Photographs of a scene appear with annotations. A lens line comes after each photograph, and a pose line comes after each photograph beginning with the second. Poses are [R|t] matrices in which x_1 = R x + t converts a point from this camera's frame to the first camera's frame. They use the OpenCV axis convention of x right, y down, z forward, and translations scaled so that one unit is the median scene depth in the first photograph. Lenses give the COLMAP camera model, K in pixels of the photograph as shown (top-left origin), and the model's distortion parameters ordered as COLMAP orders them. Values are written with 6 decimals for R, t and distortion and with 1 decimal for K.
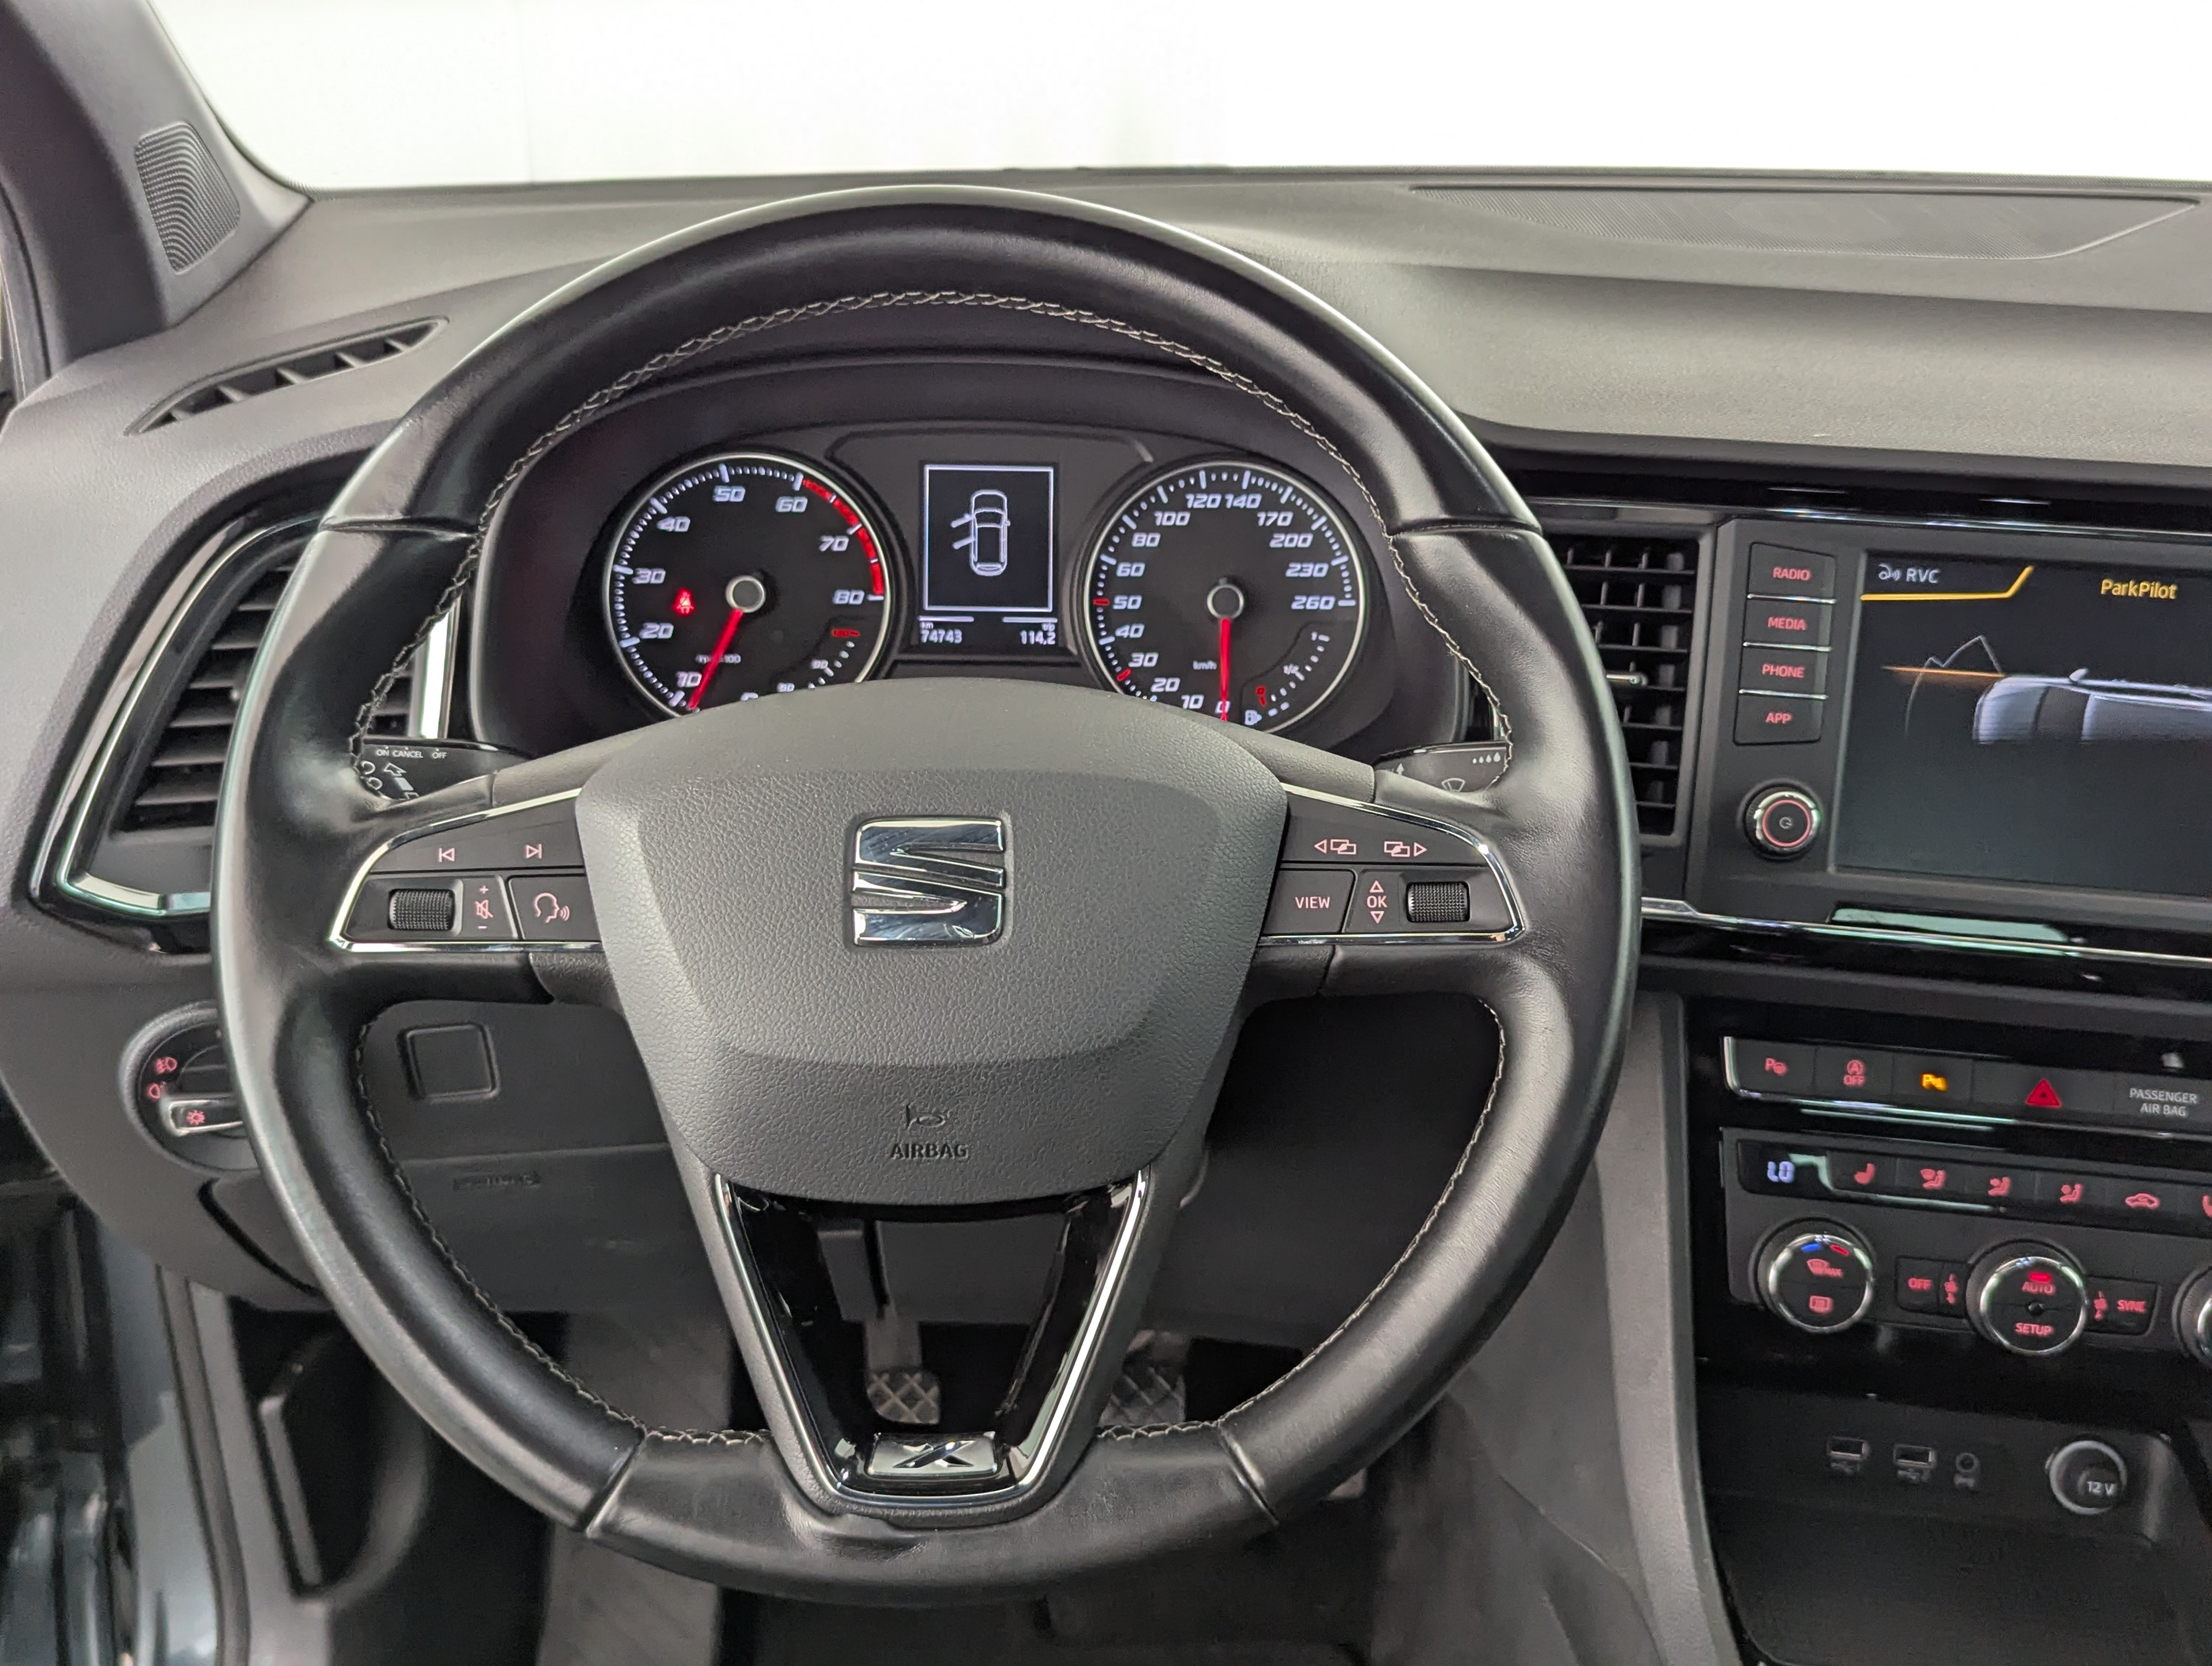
lens RADIAL K [[2122.5, 0, 1133.3], [0, 2122.5, 800.0], [0, 0, 1]] dist [0.014263, 0.000000]
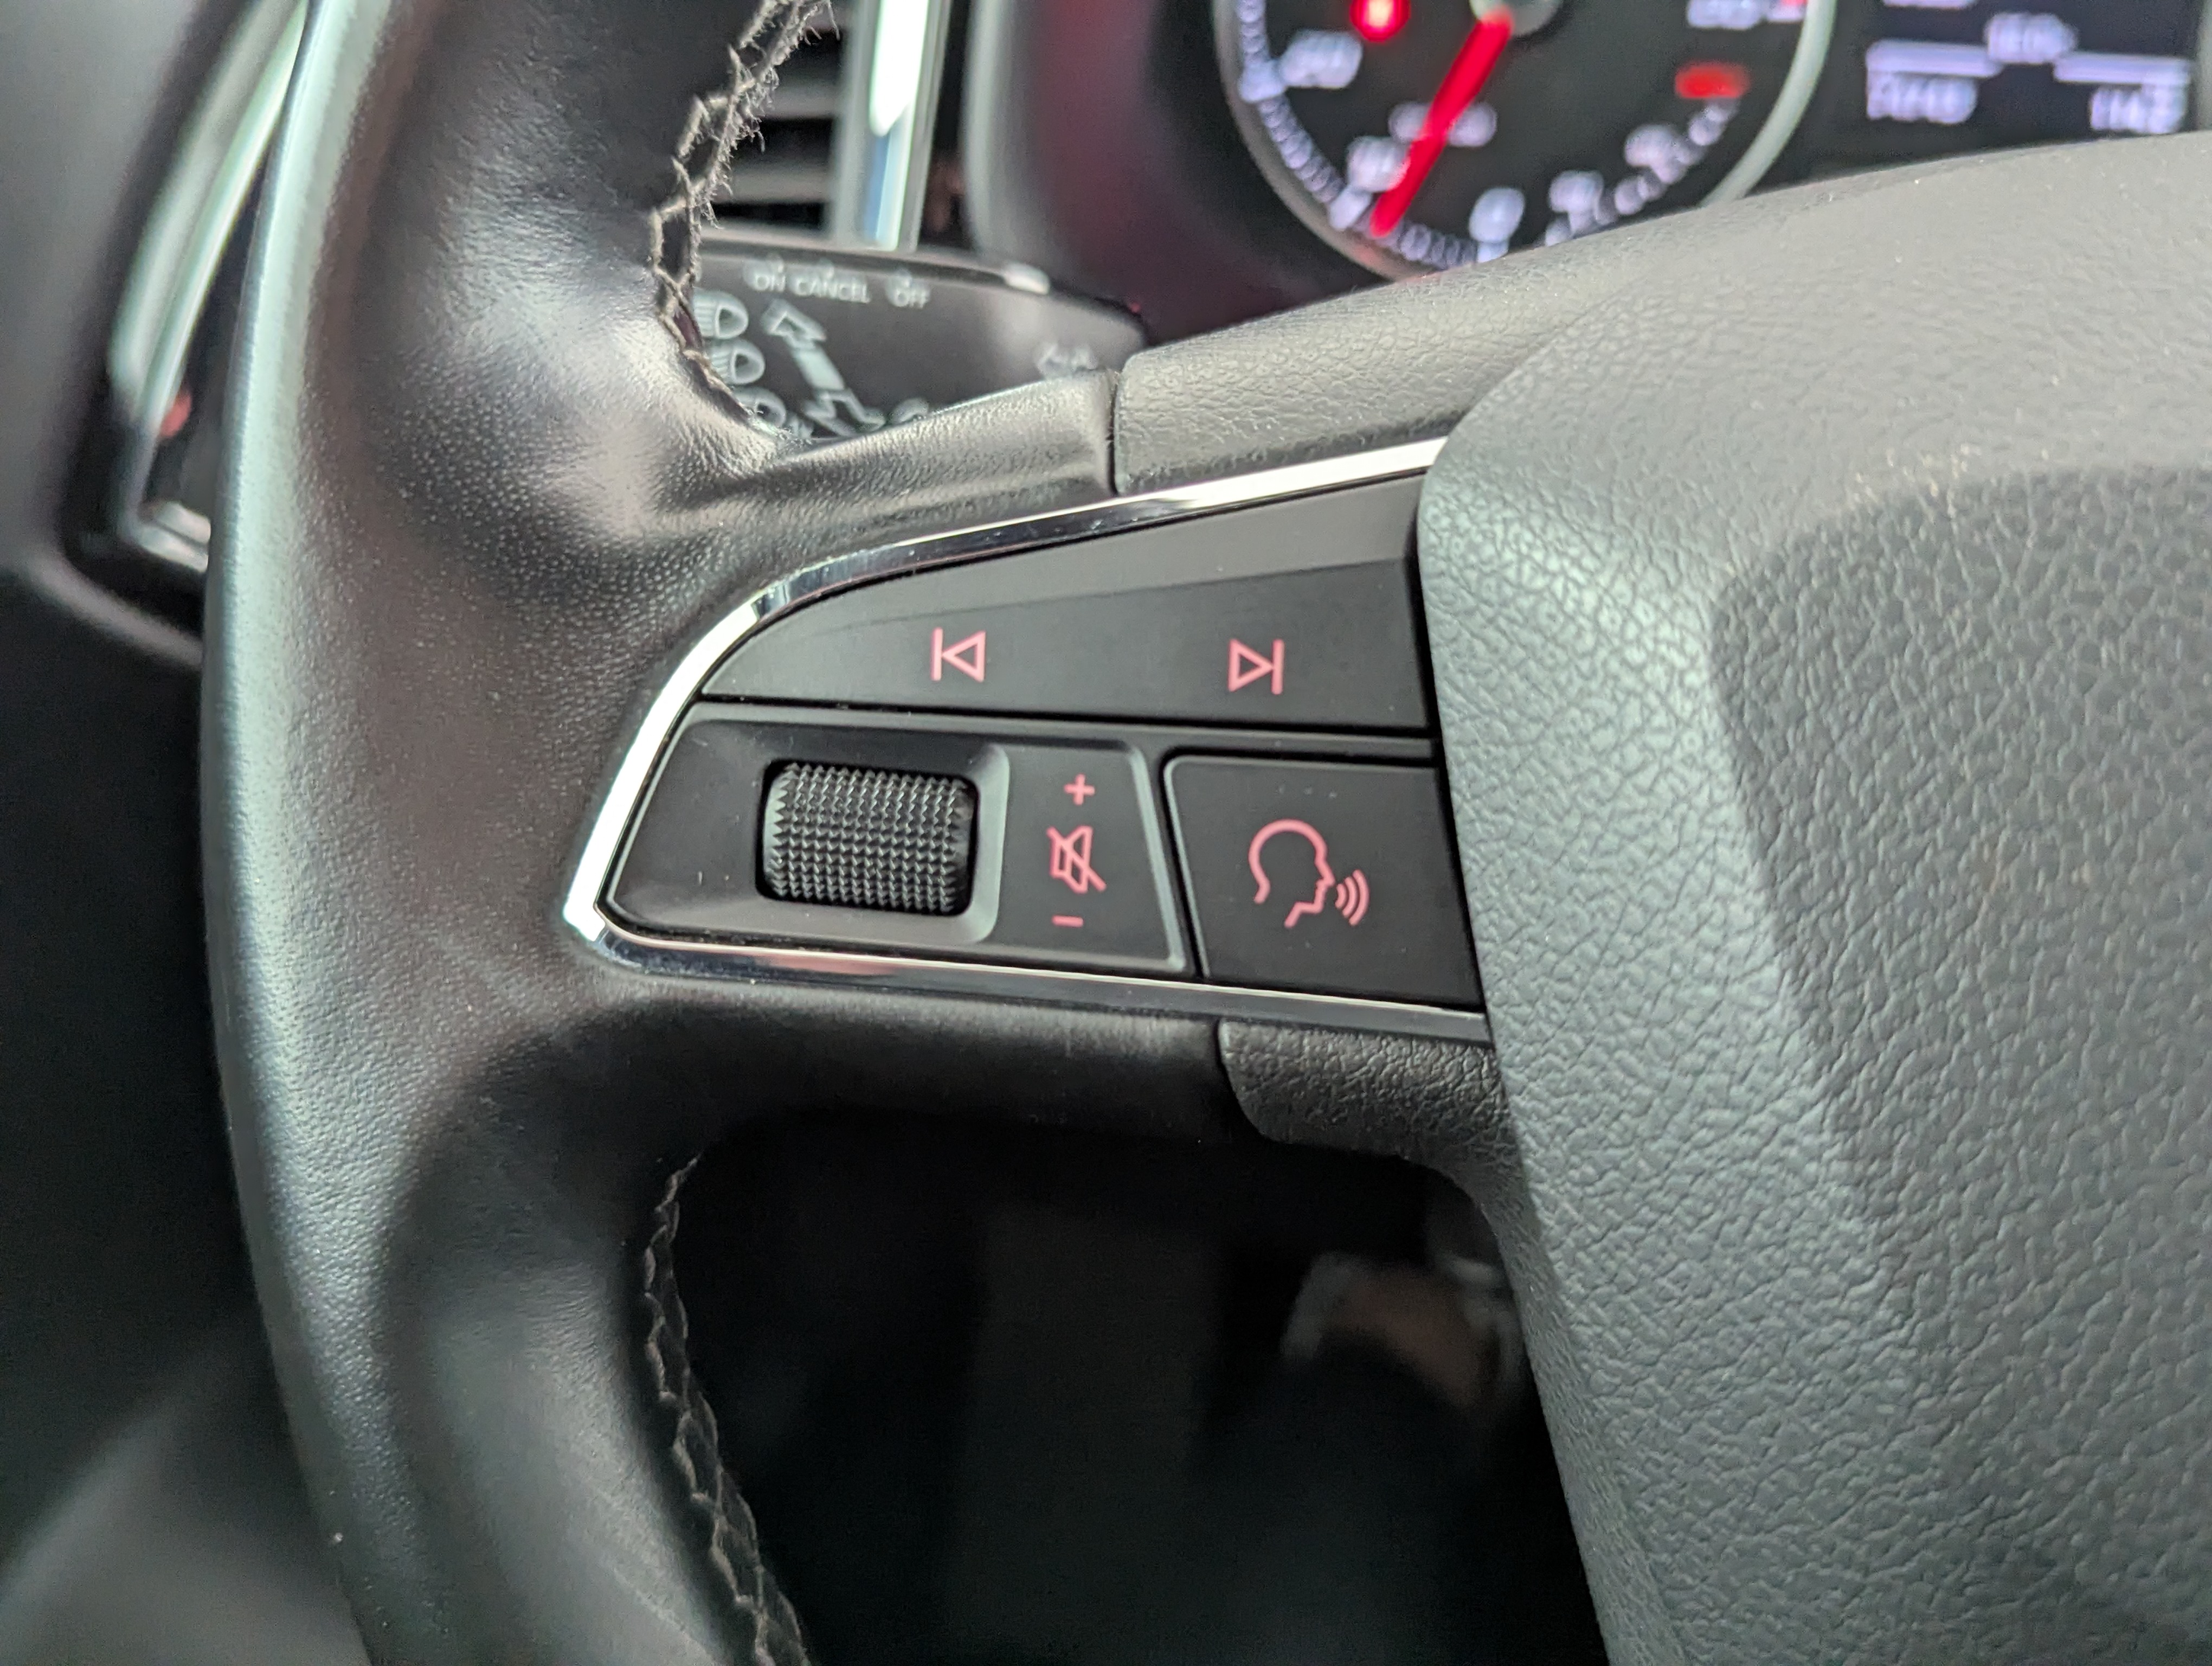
lens RADIAL K [[2122.5, 0, 1099.5], [0, 2122.5, 817.7], [0, 0, 1]] dist [0.014263, 0.000000]
pose [[0.978680, 0.103957, -0.177140, -0.165757], [-0.065782, 0.975670, 0.209143, -0.008869], [0.194572, -0.193031, 0.961707, 0.477478]]
